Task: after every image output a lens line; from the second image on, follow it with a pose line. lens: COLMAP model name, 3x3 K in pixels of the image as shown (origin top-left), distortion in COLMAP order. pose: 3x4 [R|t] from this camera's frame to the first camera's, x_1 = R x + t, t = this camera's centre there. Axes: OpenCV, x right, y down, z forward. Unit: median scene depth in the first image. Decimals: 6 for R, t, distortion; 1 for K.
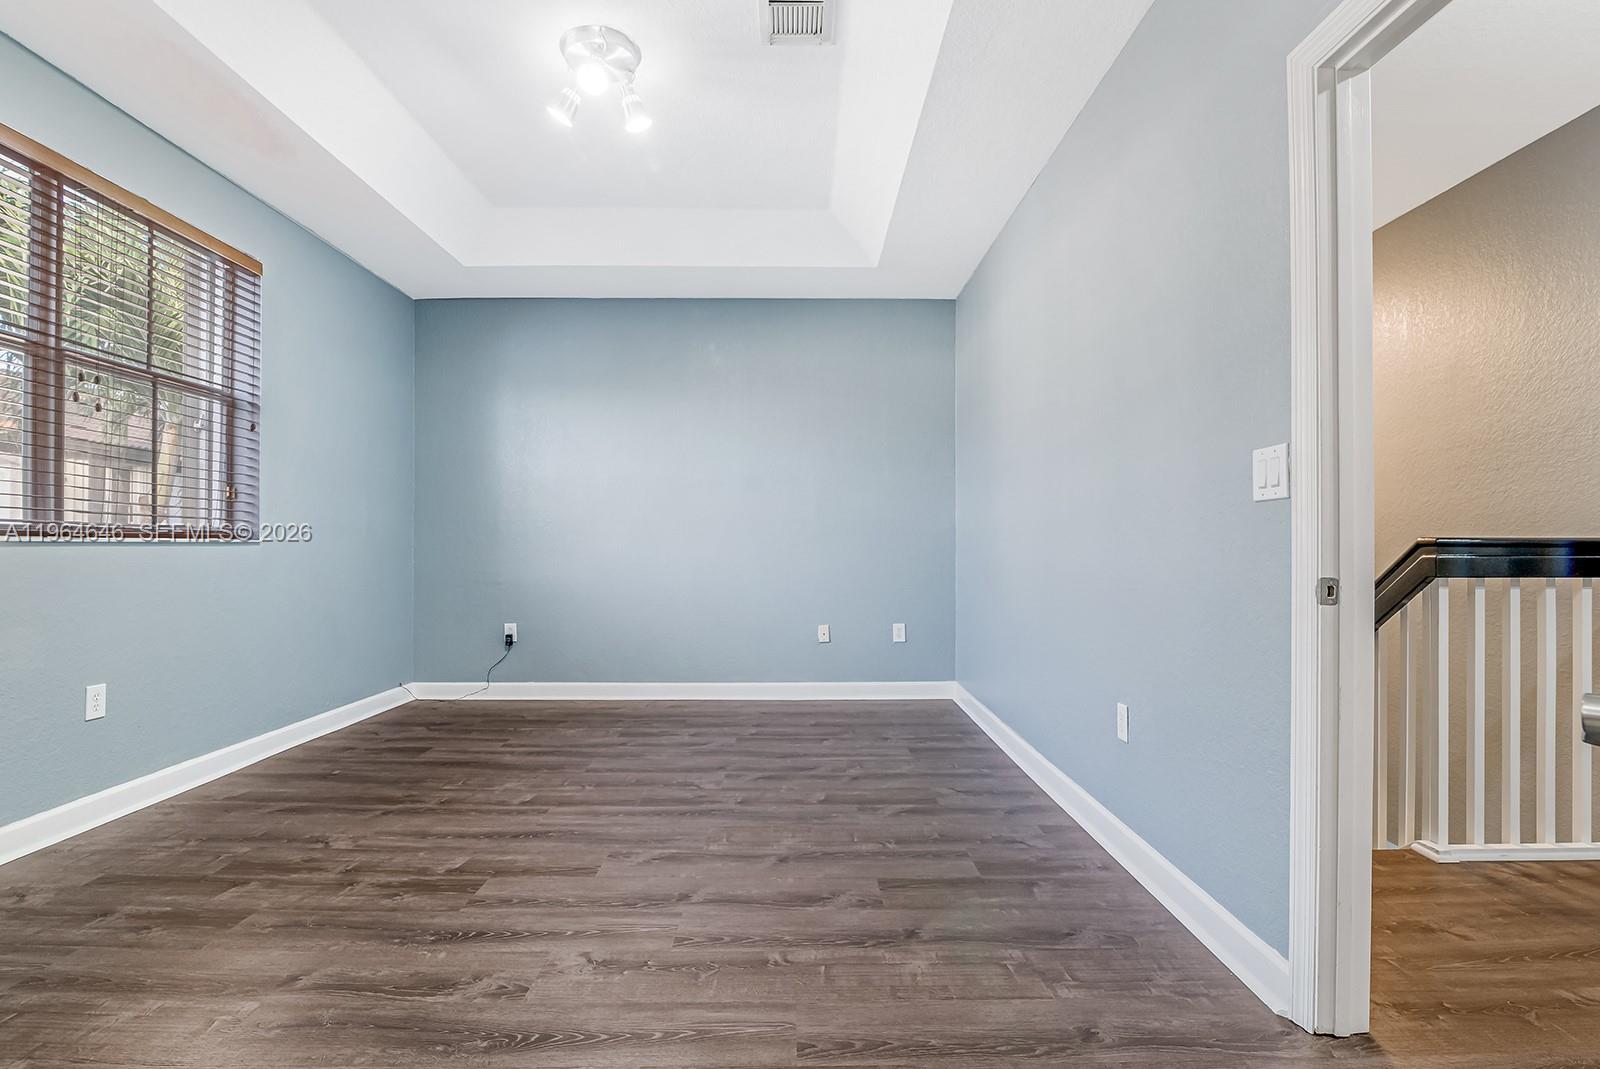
lens RADIAL K [[766.4, 0, 800.0], [0, 766.4, 534.5], [0, 0, 1]] dist [-0.011073, 0.000022]
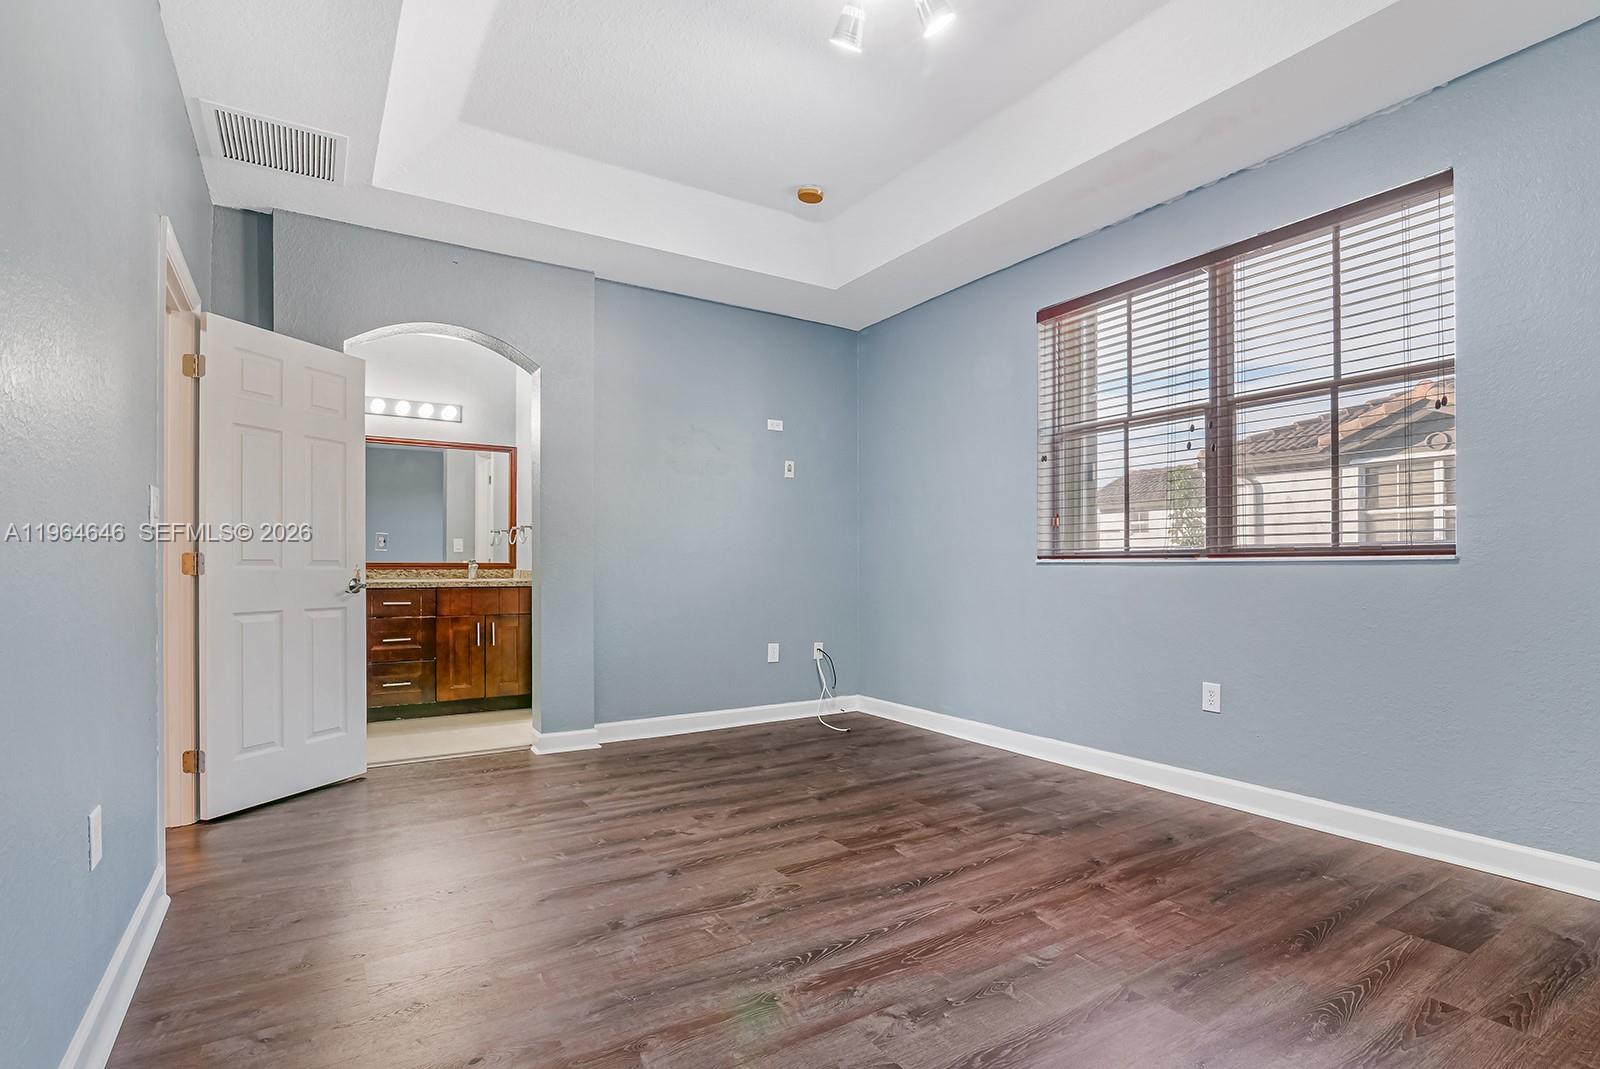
lens RADIAL K [[765.6, 0, 817.9], [0, 765.6, 566.4], [0, 0, 1]] dist [-0.015544, 0.000017]
pose [[-0.834728, -0.000481, -0.550662, 0.226873], [0.008116, 0.999880, -0.013176, 0.026574], [0.550602, -0.015467, -0.834624, 1.595750]]
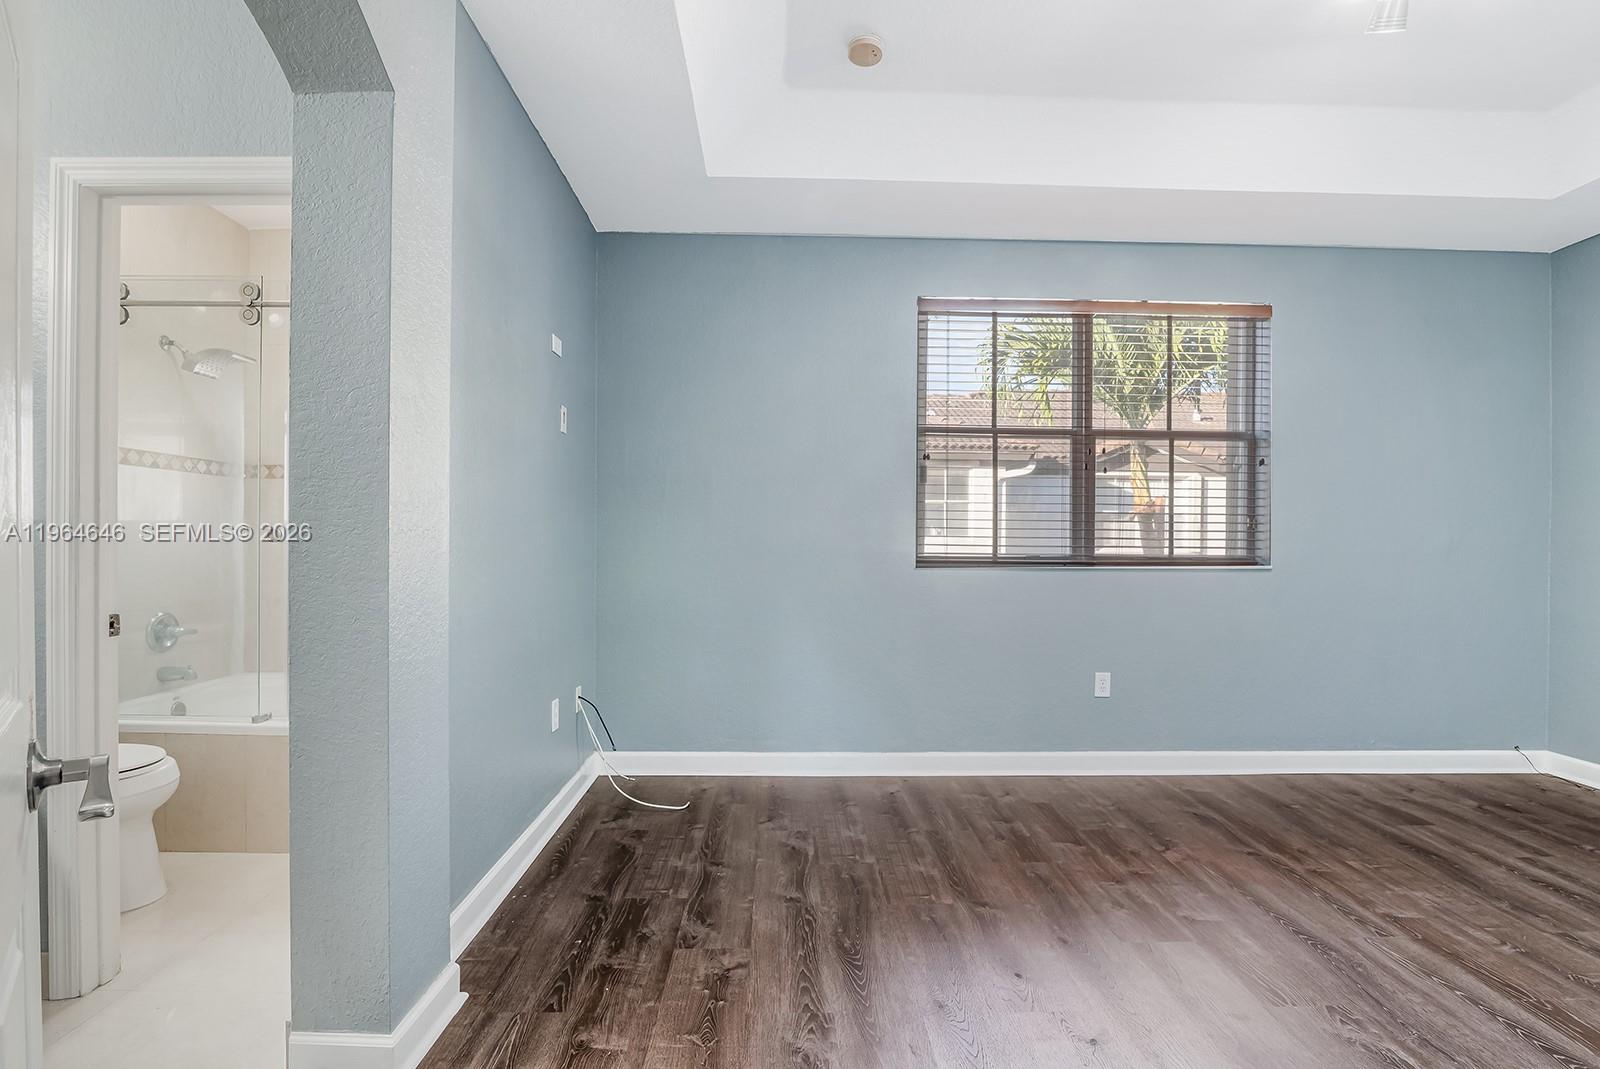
lens RADIAL K [[766.4, 0, 800.0], [0, 766.4, 534.5], [0, 0, 1]] dist [-0.011073, 0.000022]
pose [[0.025252, -0.014985, -0.999569, 0.432149], [0.006375, 0.999870, -0.014829, -0.034078], [0.999661, -0.005998, 0.025344, 0.403097]]
